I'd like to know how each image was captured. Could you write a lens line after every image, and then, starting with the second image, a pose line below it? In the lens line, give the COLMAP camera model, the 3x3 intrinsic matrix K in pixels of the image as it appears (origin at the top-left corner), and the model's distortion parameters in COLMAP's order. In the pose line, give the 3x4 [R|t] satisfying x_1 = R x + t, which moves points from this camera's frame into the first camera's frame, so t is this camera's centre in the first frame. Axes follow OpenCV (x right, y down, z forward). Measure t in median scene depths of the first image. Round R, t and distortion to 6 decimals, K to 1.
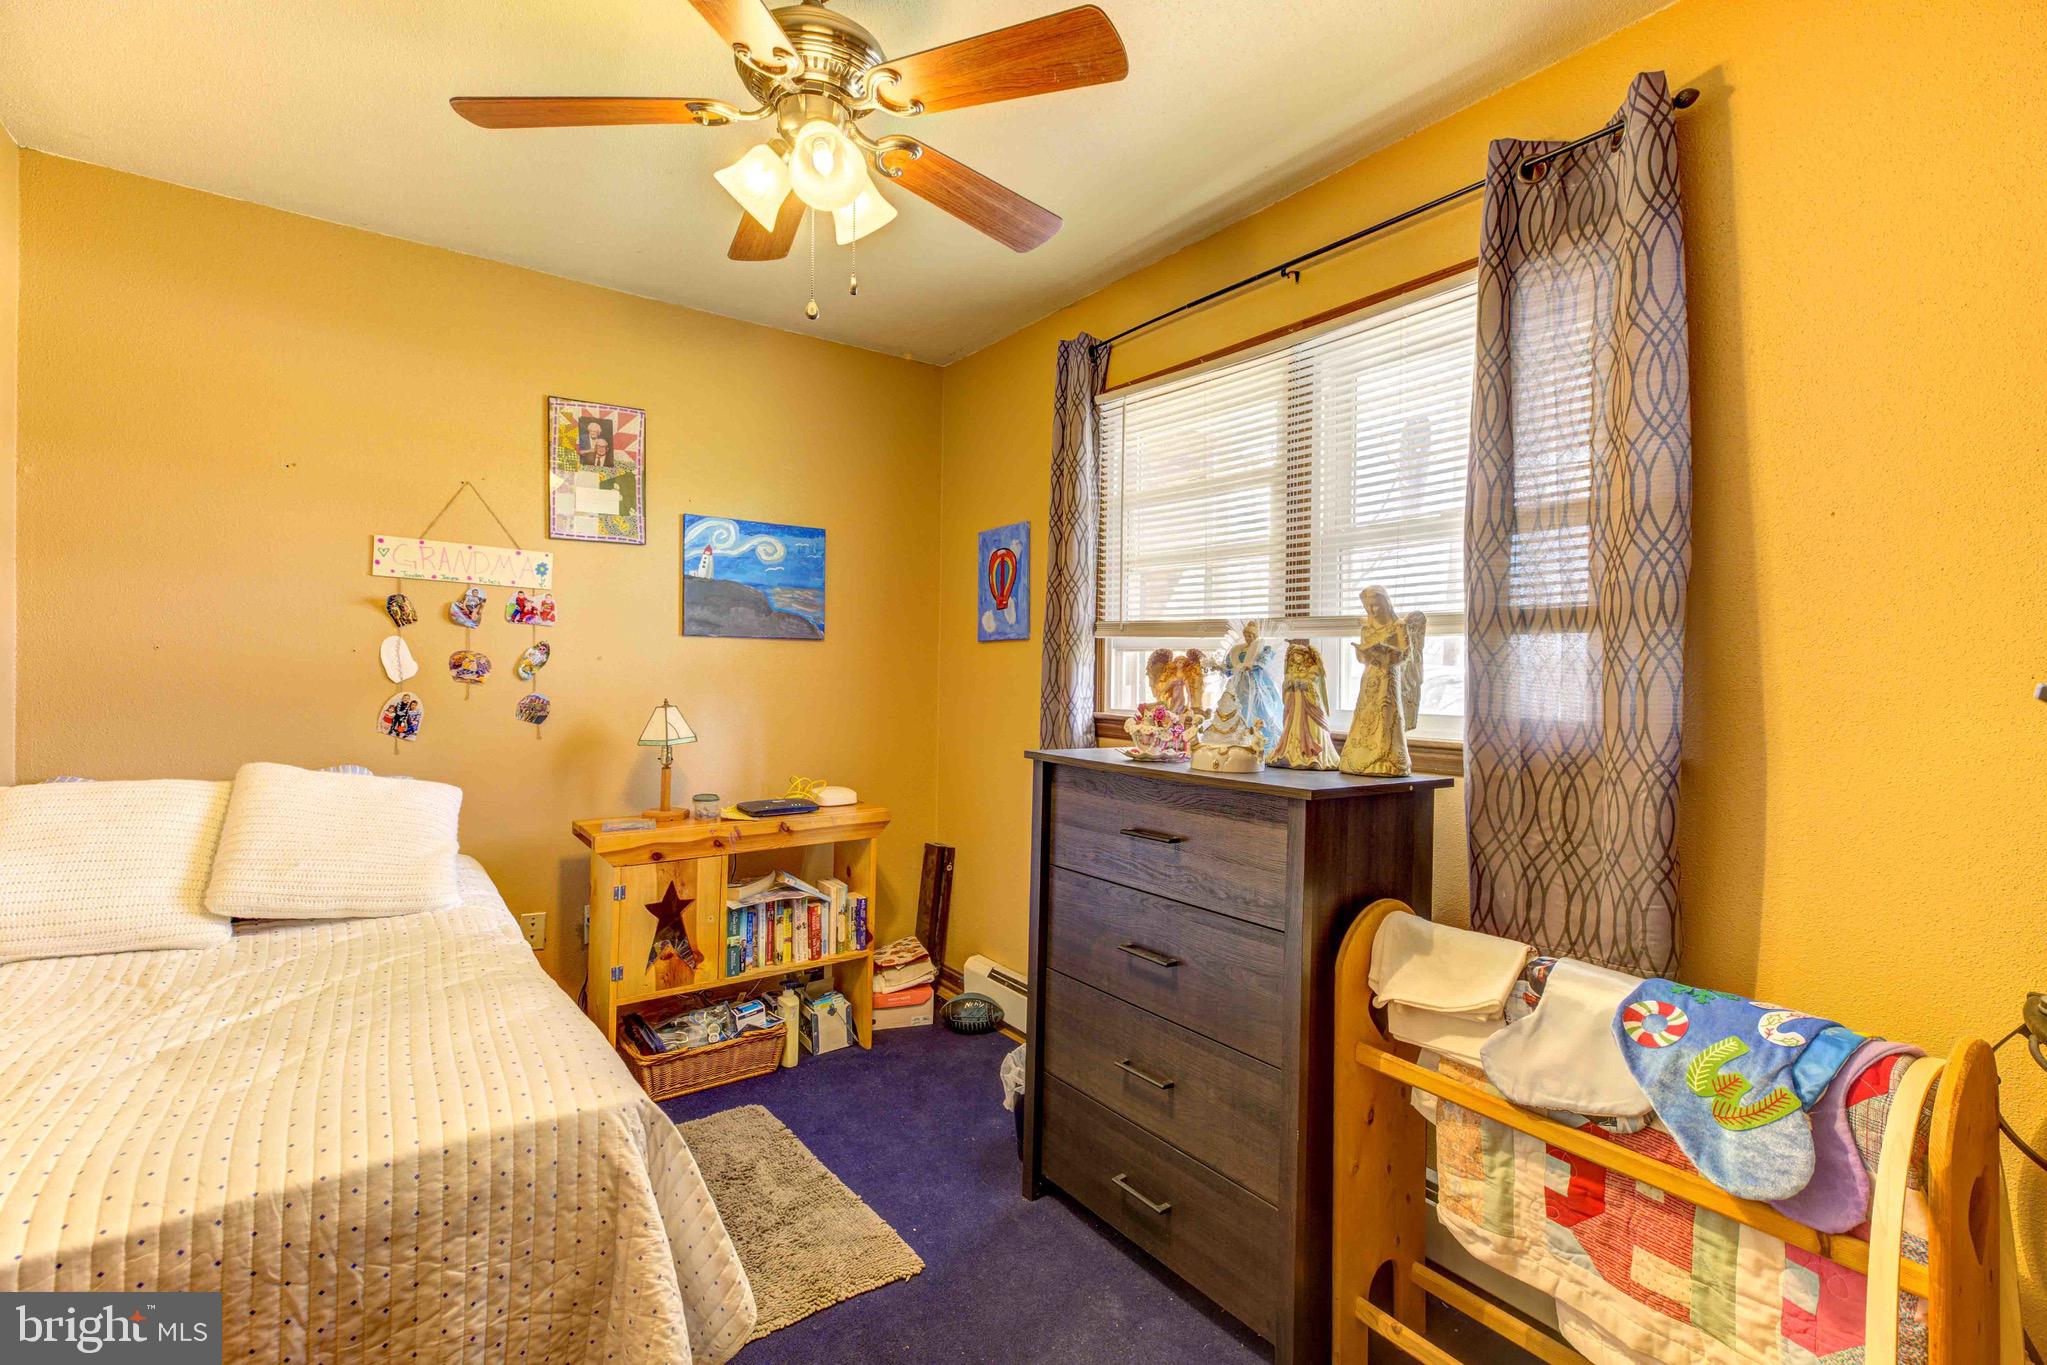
lens RADIAL K [[924.8, 0, 1022.4], [0, 924.8, 677.1], [0, 0, 1]] dist [0.008136, -0.000917]
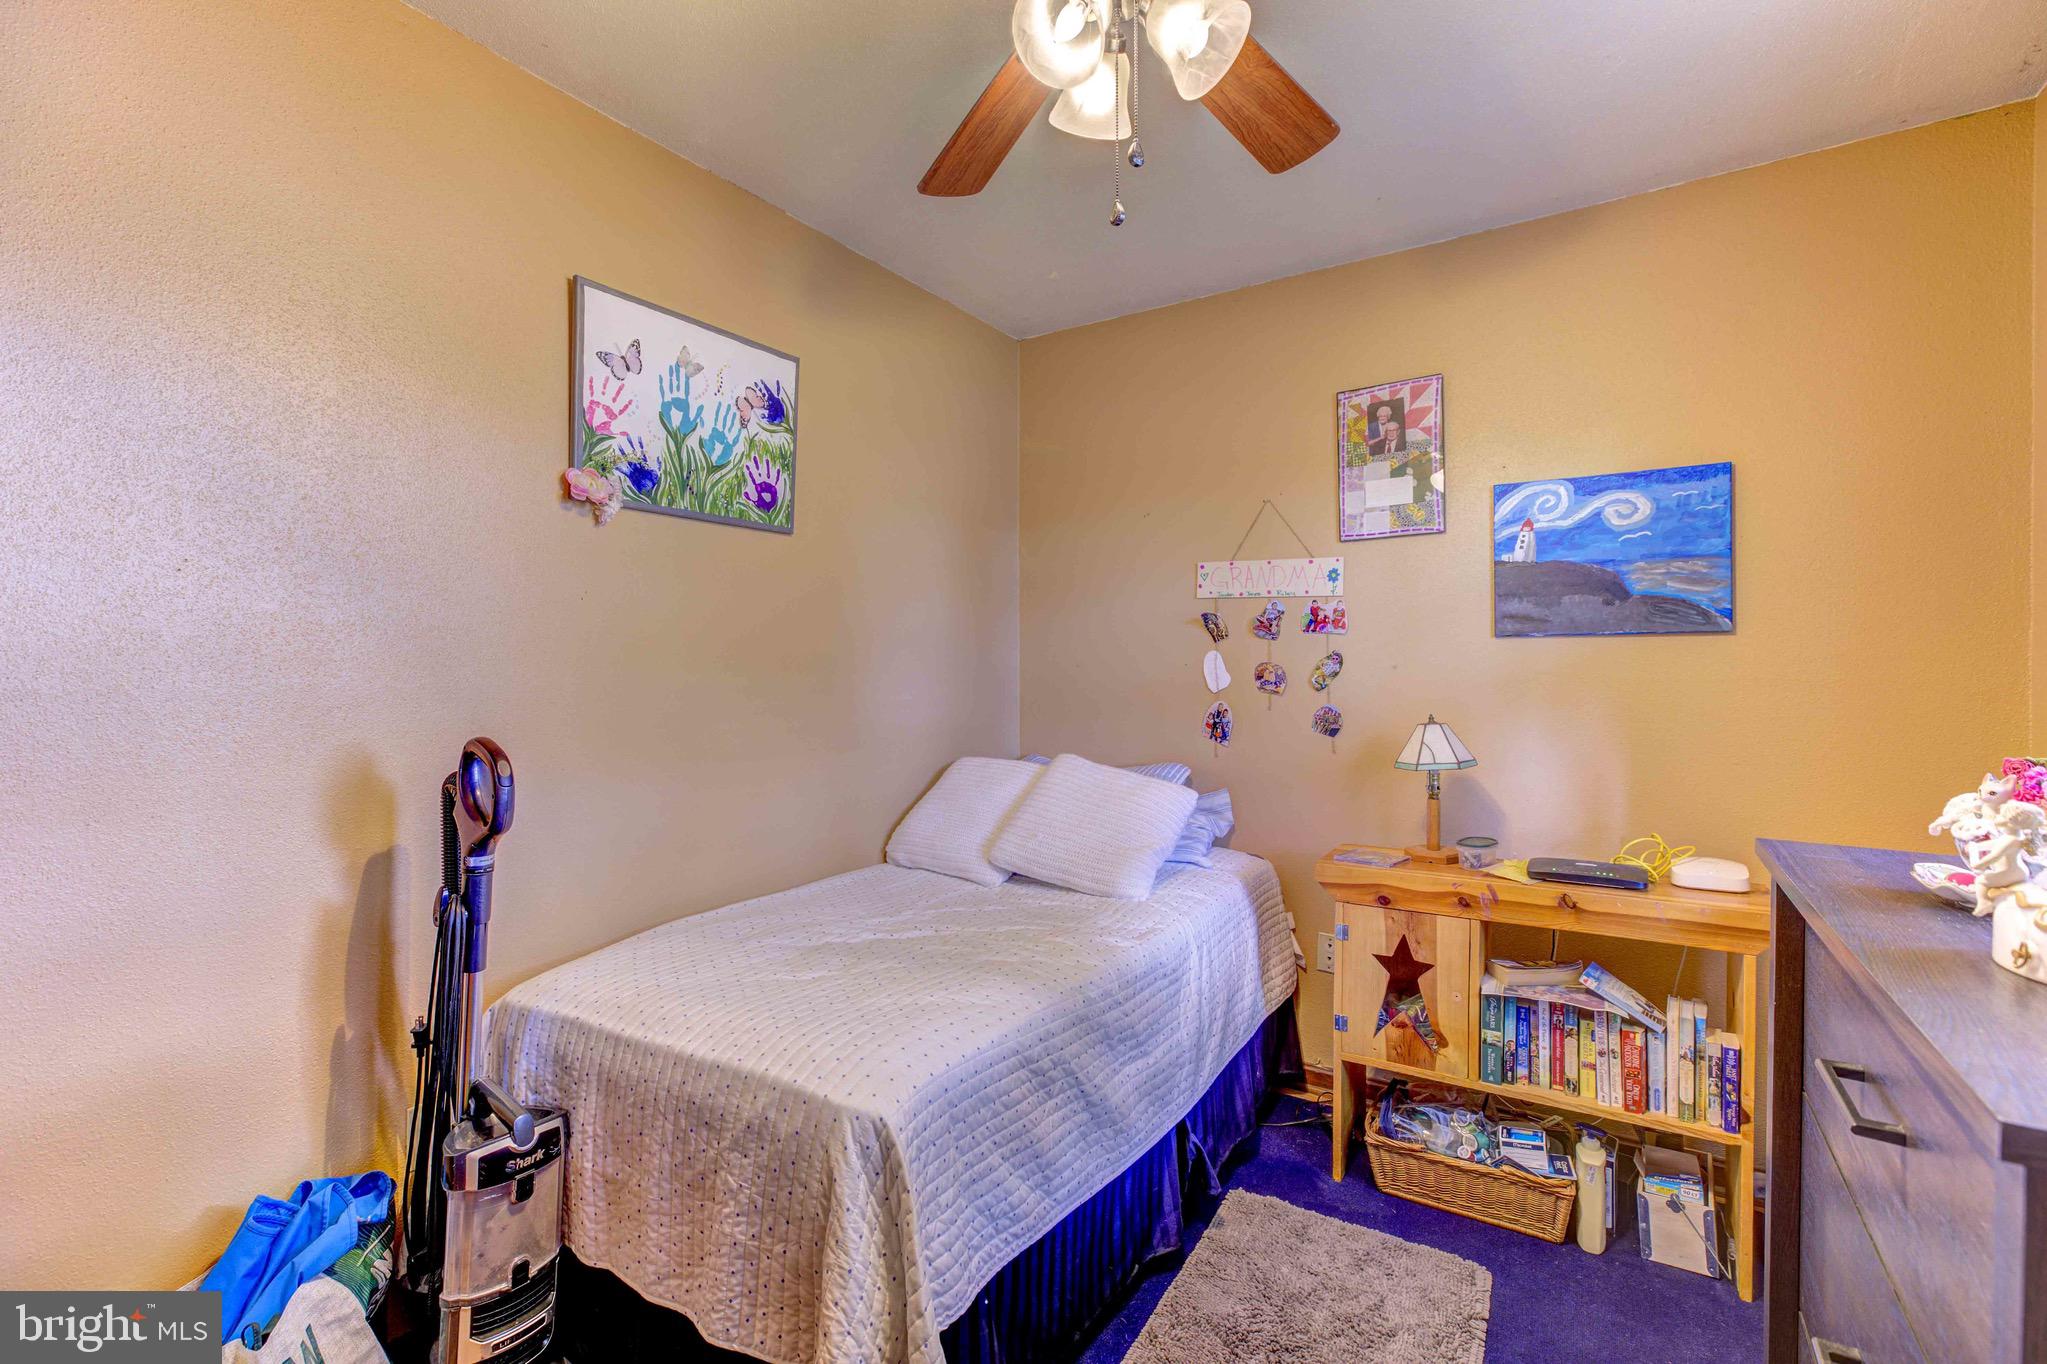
lens RADIAL K [[924.8, 0, 1025.7], [0, 924.8, 674.6], [0, 0, 1]] dist [0.008136, -0.000917]
pose [[0.359937, -0.012024, -0.932899, 0.254412], [-0.004021, 0.999888, -0.014439, 0.001143], [0.932968, 0.008949, 0.359848, 0.357355]]
